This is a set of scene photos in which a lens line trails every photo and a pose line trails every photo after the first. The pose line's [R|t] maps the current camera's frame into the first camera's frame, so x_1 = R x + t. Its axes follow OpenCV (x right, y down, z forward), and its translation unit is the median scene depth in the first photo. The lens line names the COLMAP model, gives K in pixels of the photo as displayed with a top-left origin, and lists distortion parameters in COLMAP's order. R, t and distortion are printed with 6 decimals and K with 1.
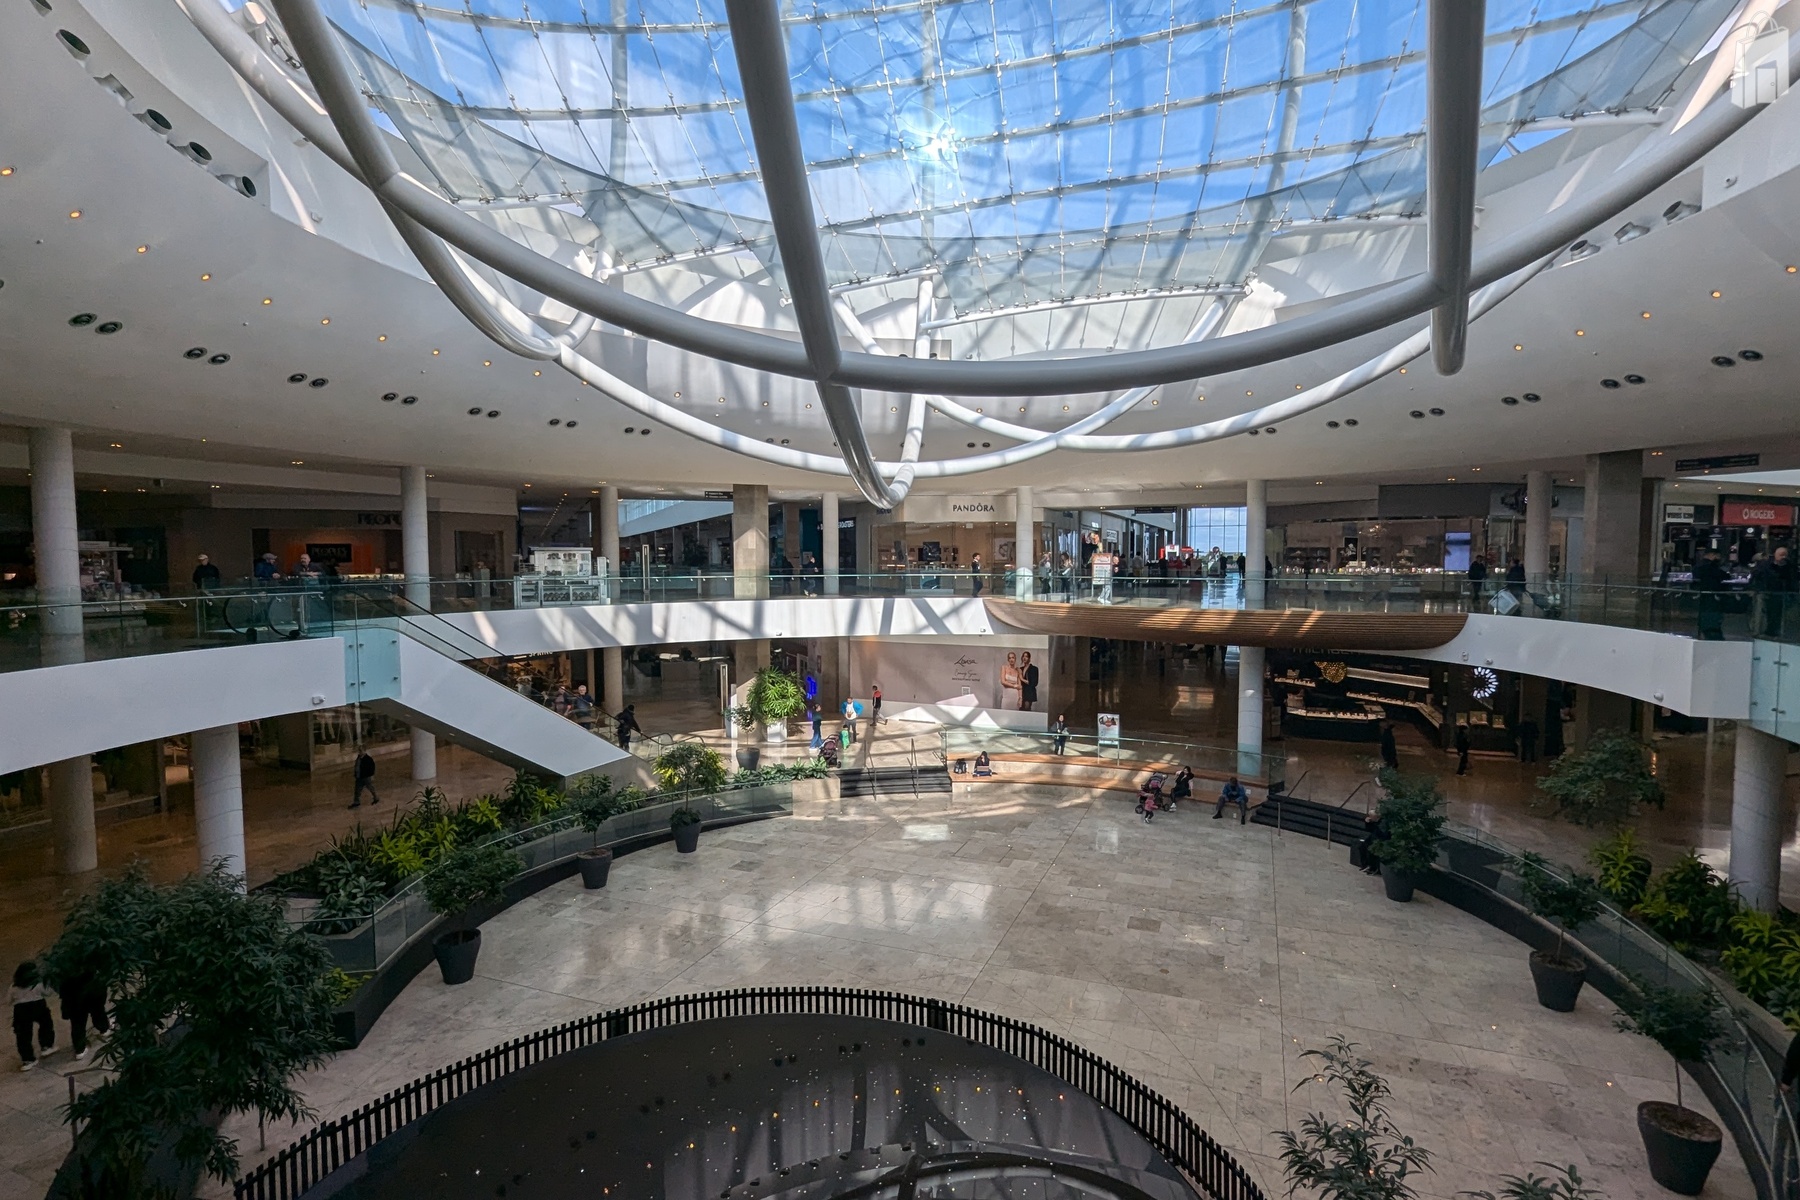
lens RADIAL K [[878.7, 0, 909.3], [0, 878.7, 620.2], [0, 0, 1]] dist [-0.002364, -0.000080]
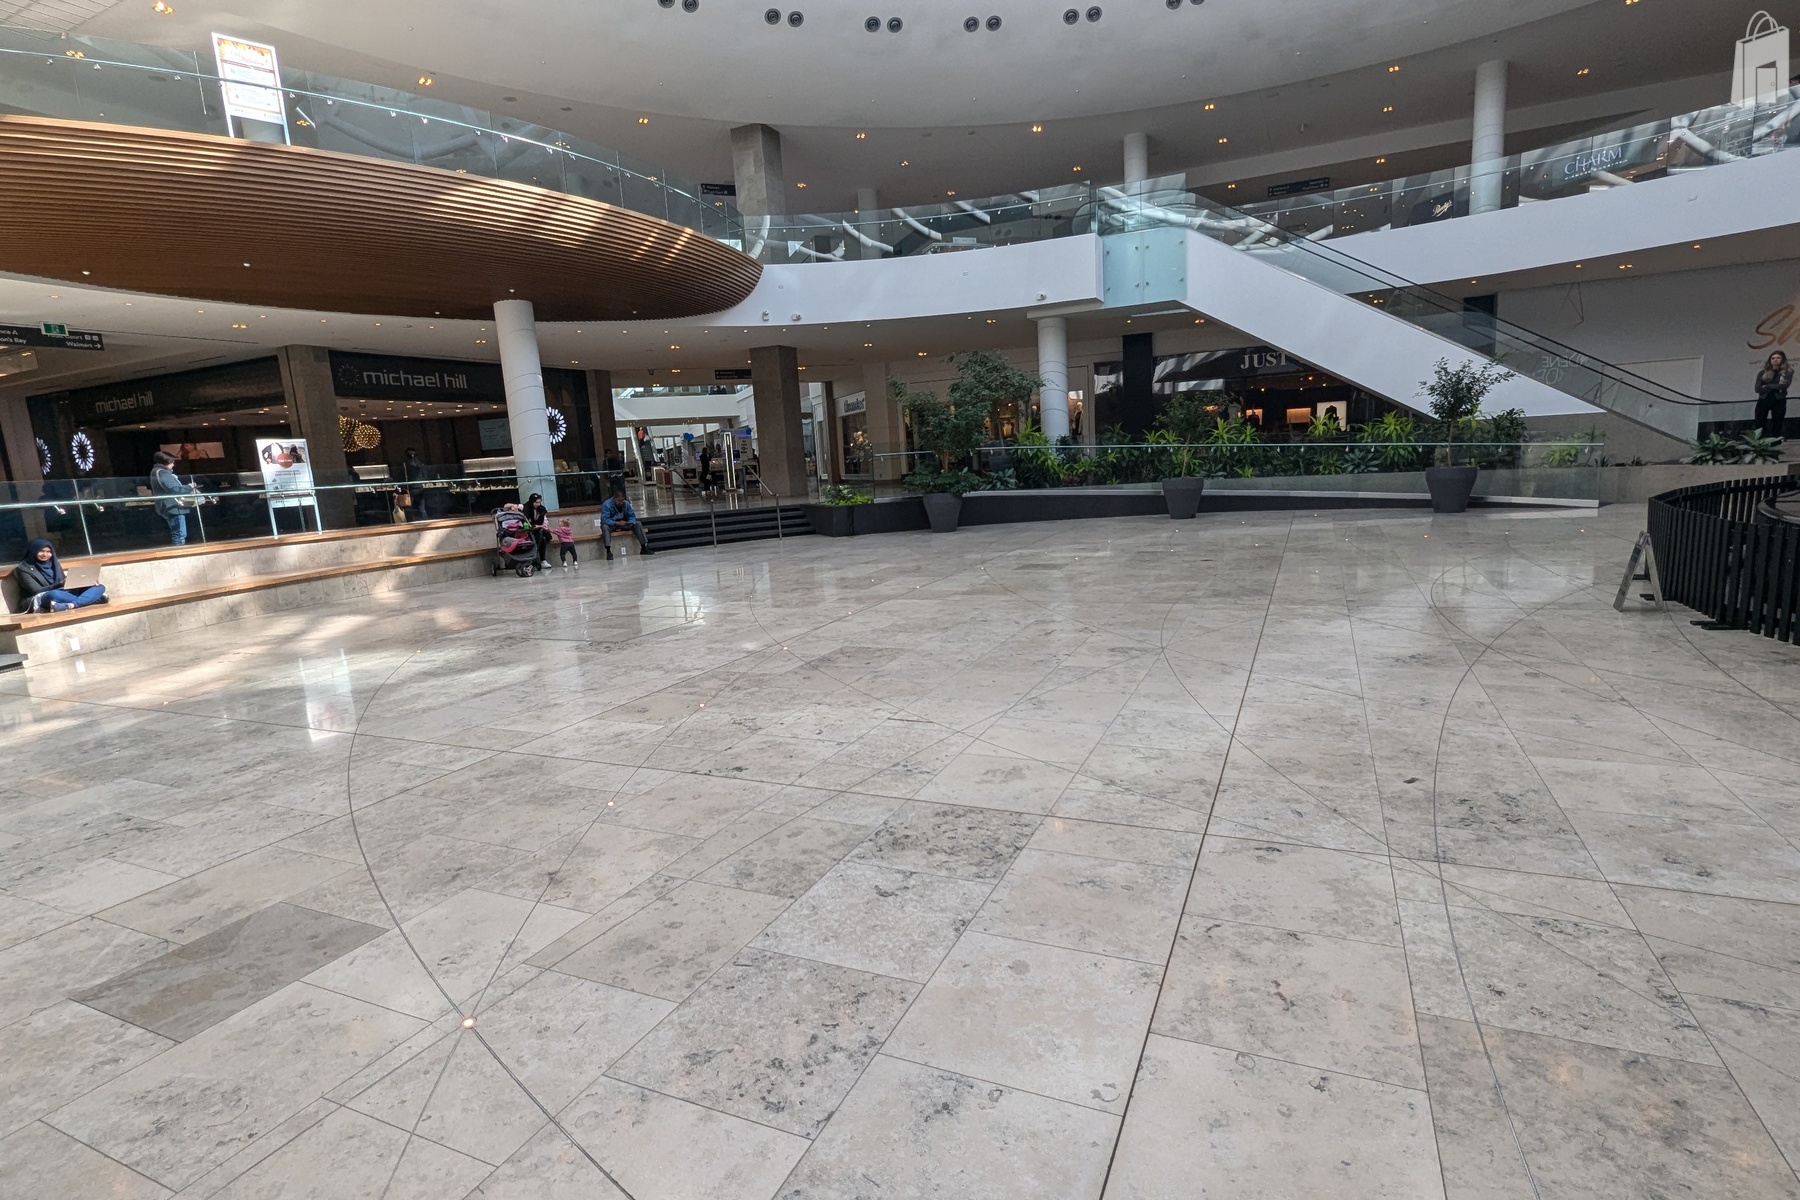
lens RADIAL K [[878.7, 0, 909.3], [0, 878.7, 620.2], [0, 0, 1]] dist [-0.002364, -0.000080]
pose [[0.054805, -0.178952, 0.982330, -0.223198], [0.127890, 0.976964, 0.170839, 0.161785], [-0.990273, 0.116268, 0.076429, 0.643782]]
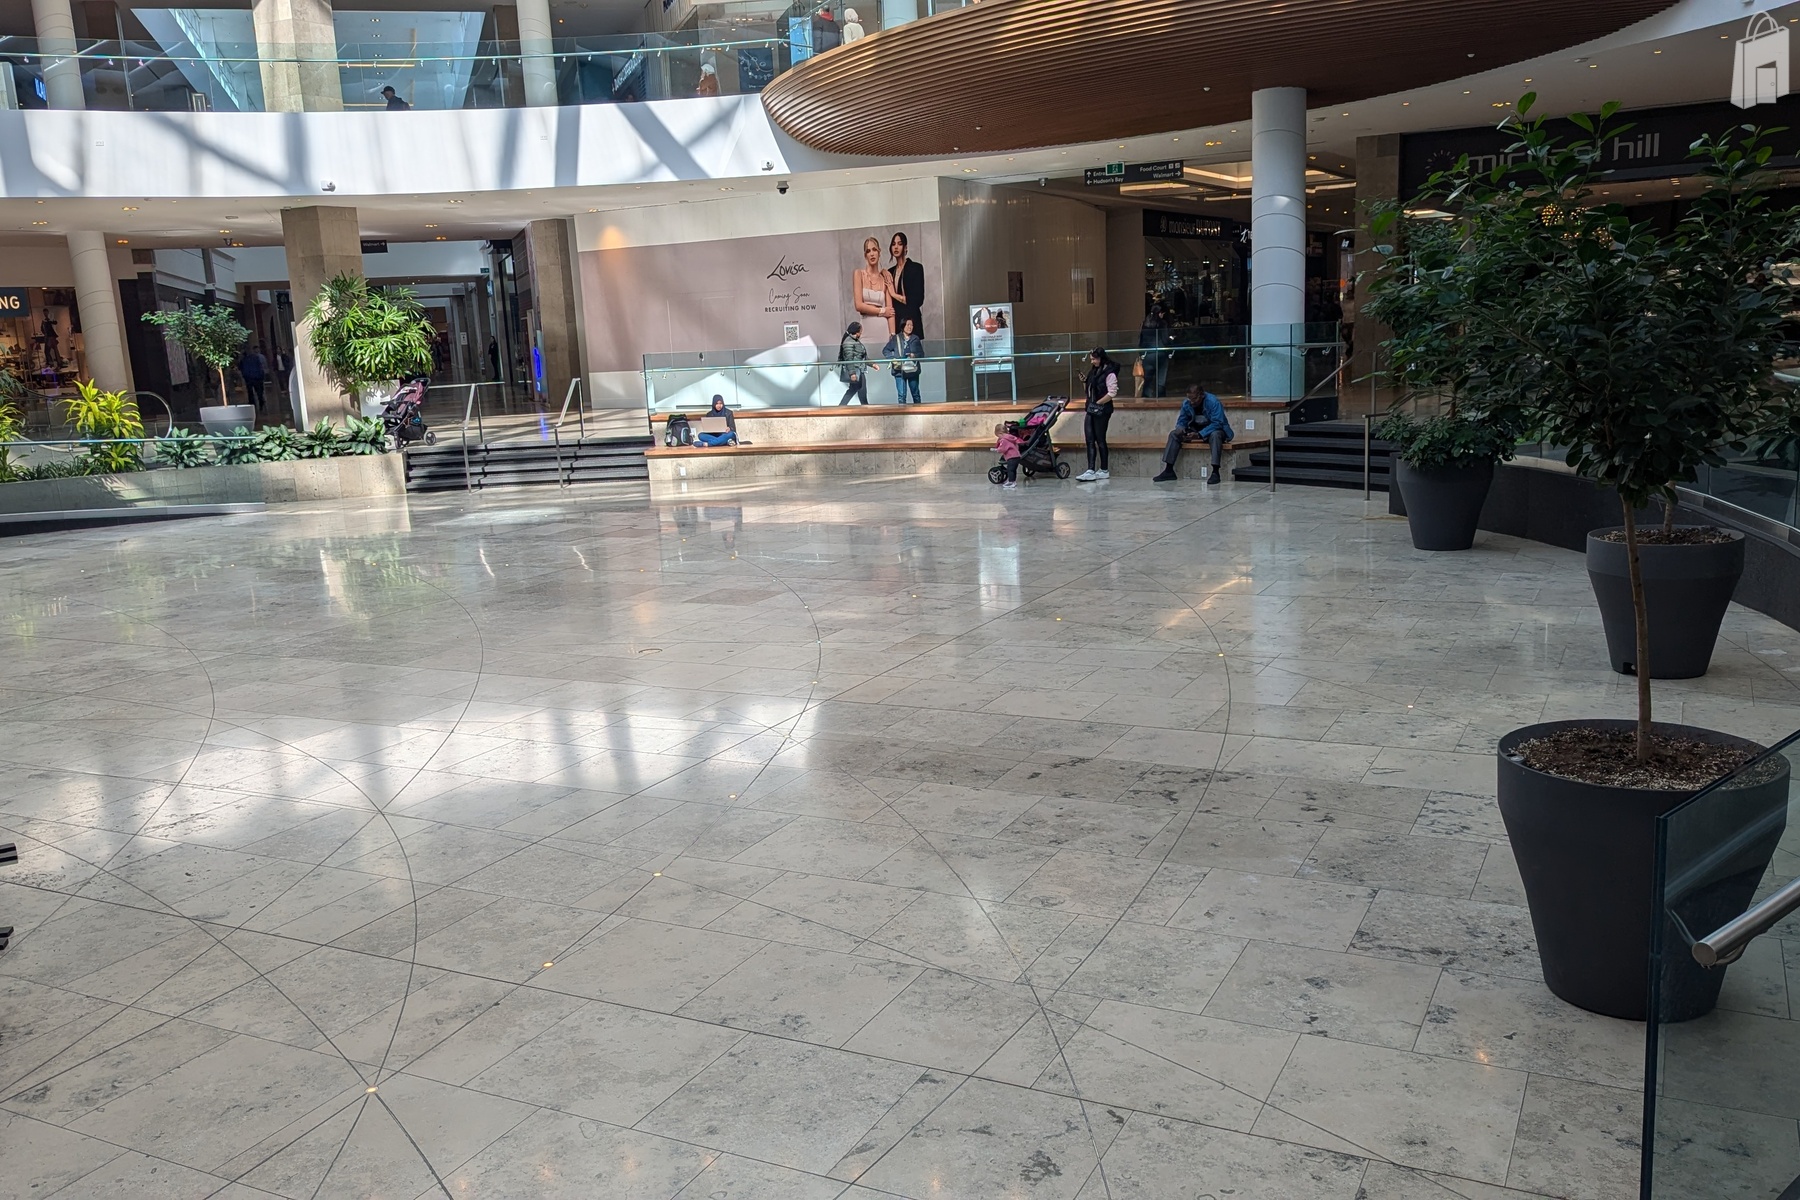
lens RADIAL K [[1454.9, 0, 837.9], [0, 1454.9, 608.5], [0, 0, 1]] dist [0.098419, 0.000519]
pose [[0.989468, -0.016798, -0.143773, 0.252572], [0.035003, 0.991533, 0.125046, 0.164417], [0.140455, -0.128761, 0.981679, 0.223497]]
